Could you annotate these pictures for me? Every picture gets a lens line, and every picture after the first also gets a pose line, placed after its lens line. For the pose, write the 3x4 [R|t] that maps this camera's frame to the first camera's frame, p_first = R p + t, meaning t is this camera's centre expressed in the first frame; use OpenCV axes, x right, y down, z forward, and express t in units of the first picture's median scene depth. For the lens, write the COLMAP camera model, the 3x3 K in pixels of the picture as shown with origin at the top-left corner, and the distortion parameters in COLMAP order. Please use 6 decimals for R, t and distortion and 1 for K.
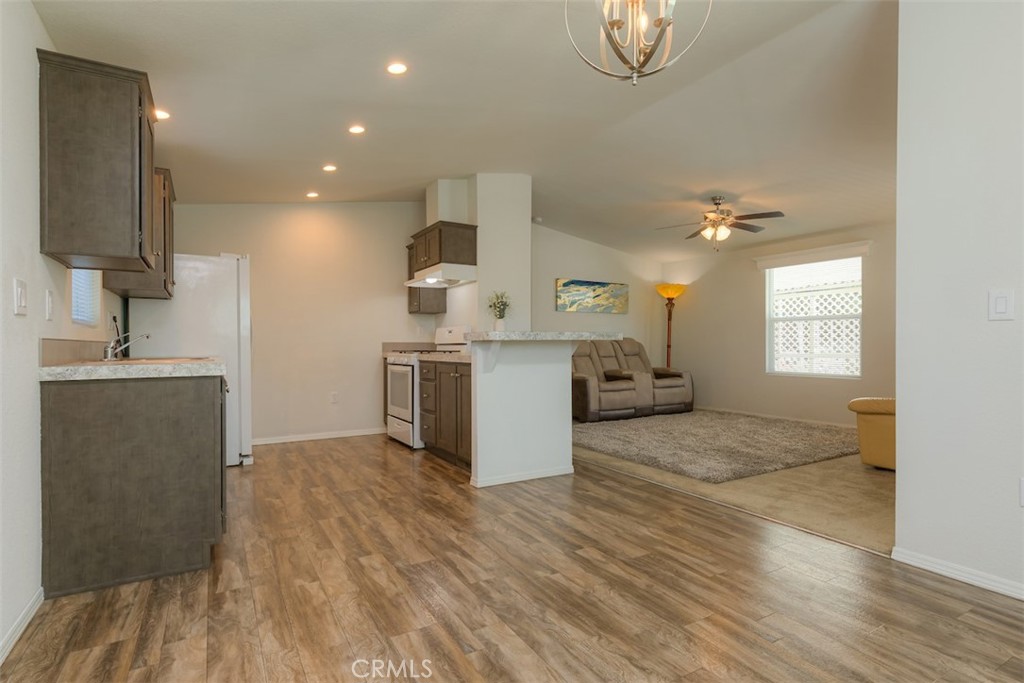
lens RADIAL K [[546.9, 0, 514.3], [0, 546.9, 343.0], [0, 0, 1]] dist [0.000736, 0.002861]
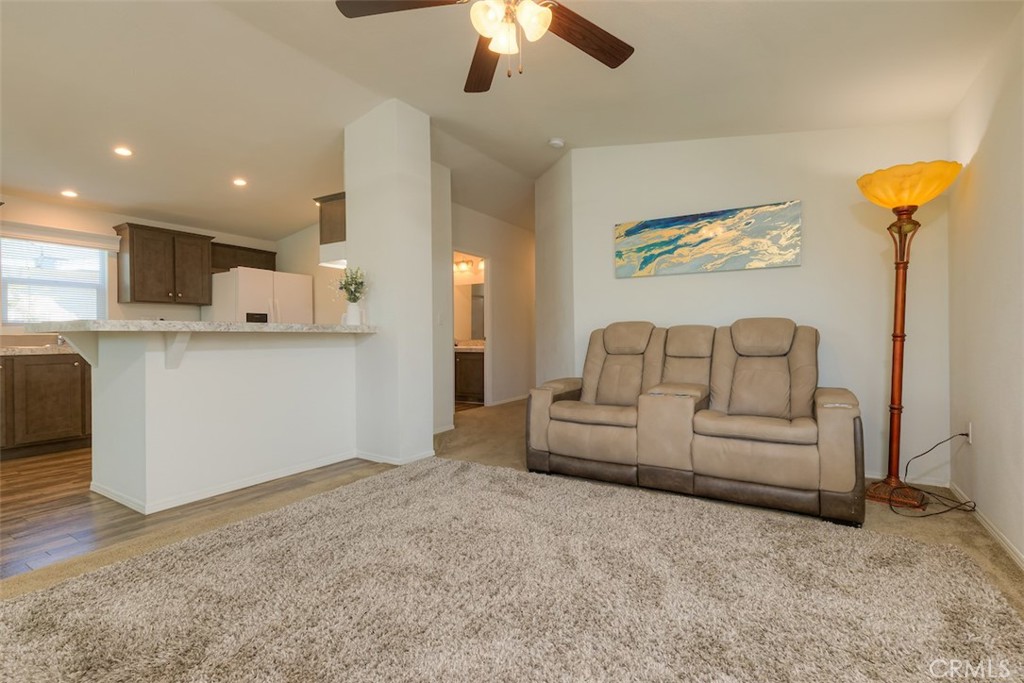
lens RADIAL K [[493.3, 0, 509.0], [0, 493.3, 335.7], [0, 0, 1]] dist [0.011293, 0.001164]
pose [[0.434502, -0.006148, -0.900650, 0.723438], [0.008020, 0.999963, -0.002957, 0.007319], [0.900635, -0.005938, 0.434535, 0.922153]]
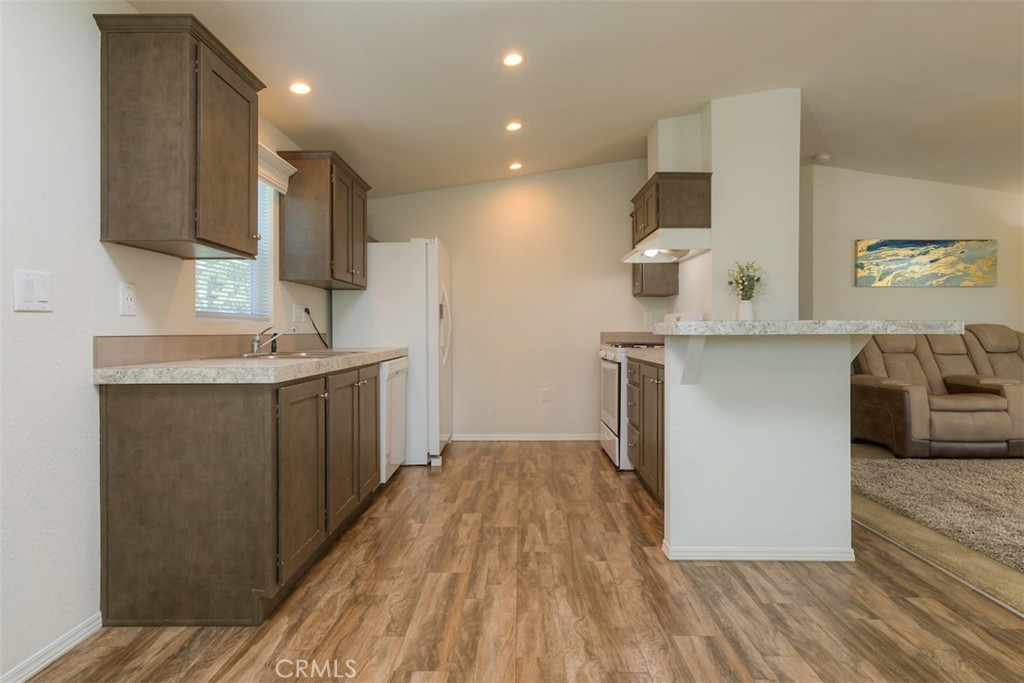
lens RADIAL K [[546.9, 0, 502.3], [0, 546.9, 327.6], [0, 0, 1]] dist [0.000736, 0.002861]
pose [[0.855282, -0.003363, -0.518152, 0.074433], [0.002203, 0.999993, -0.002854, -0.007969], [0.518158, 0.001300, 0.855284, 0.250968]]
